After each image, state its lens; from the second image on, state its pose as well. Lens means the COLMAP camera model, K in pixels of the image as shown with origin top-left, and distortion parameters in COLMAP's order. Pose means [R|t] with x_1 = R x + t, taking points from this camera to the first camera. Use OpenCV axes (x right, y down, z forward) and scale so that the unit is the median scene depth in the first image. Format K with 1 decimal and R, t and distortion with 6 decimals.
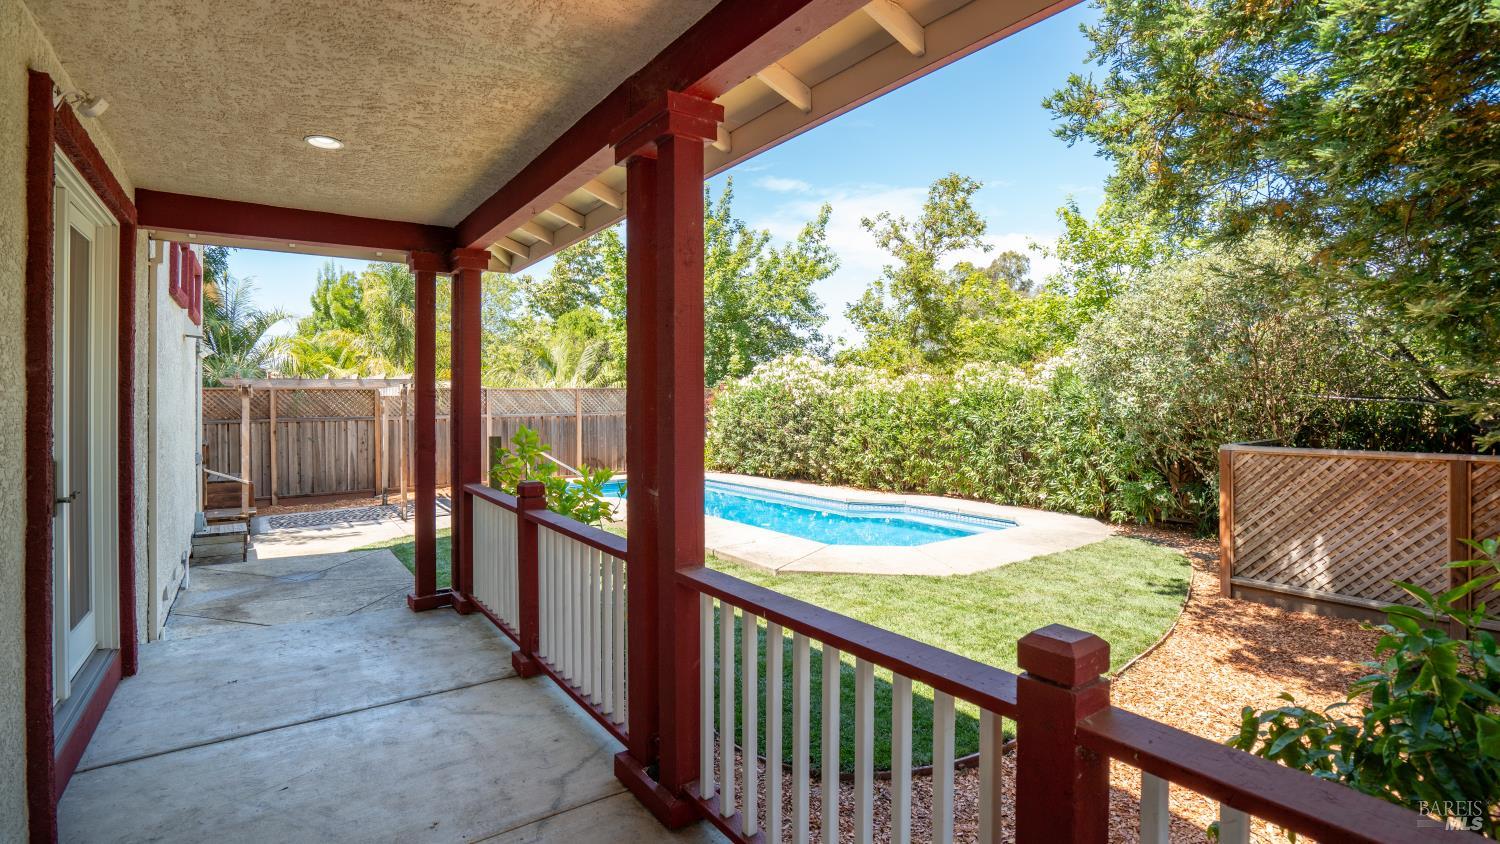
lens RADIAL K [[673.3, 0, 753.2], [0, 673.3, 412.2], [0, 0, 1]] dist [-0.026566, 0.004644]
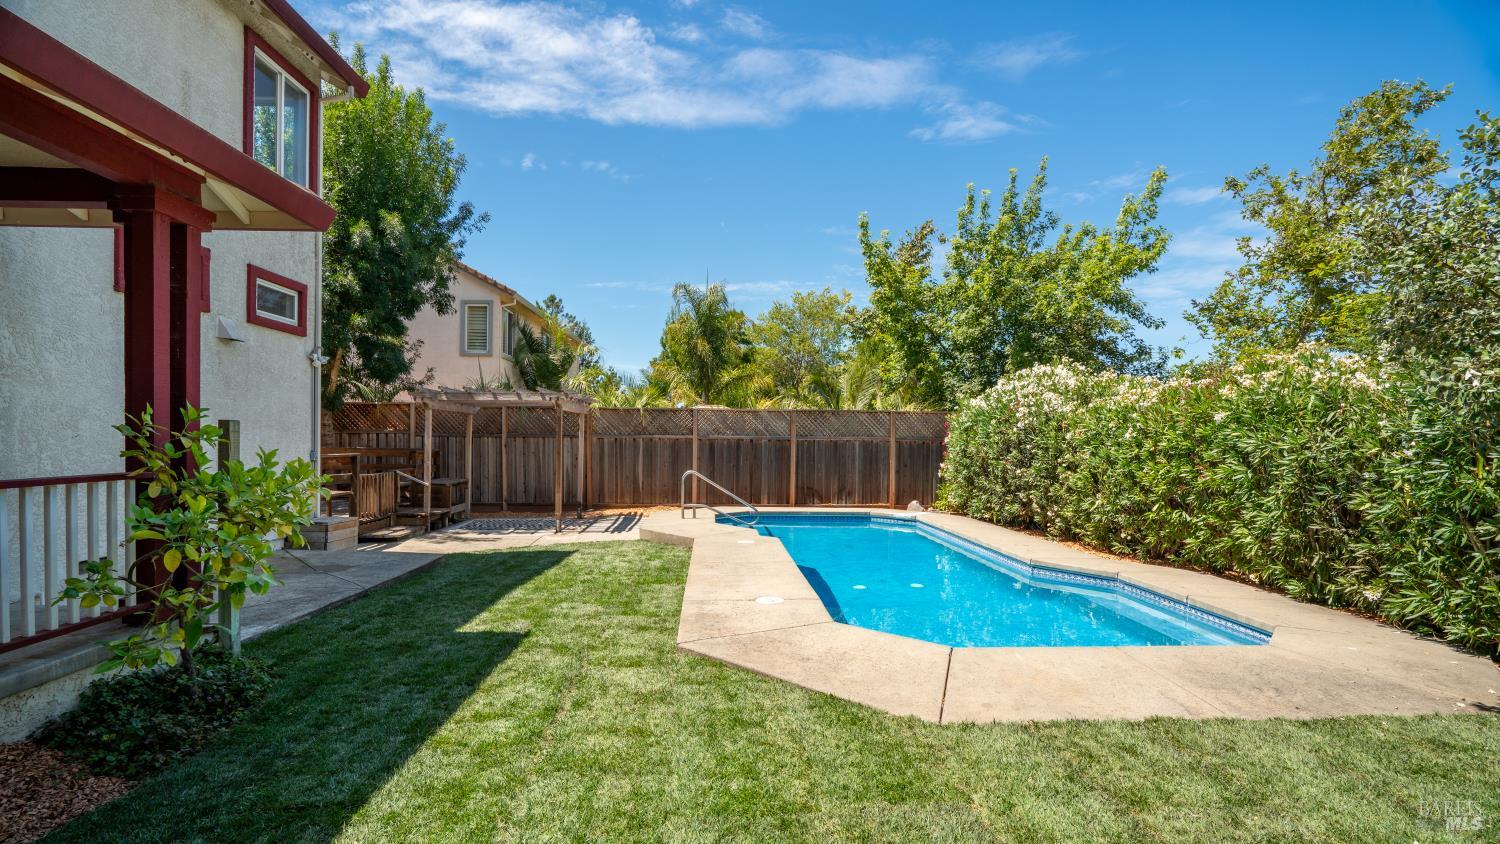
lens RADIAL K [[673.3, 0, 719.4], [0, 673.3, 466.6], [0, 0, 1]] dist [-0.026566, 0.004644]
pose [[0.850248, 0.041038, -0.524781, 0.204277], [-0.026326, 0.999024, 0.035470, 0.016798], [0.525724, -0.016343, 0.850498, 0.235186]]
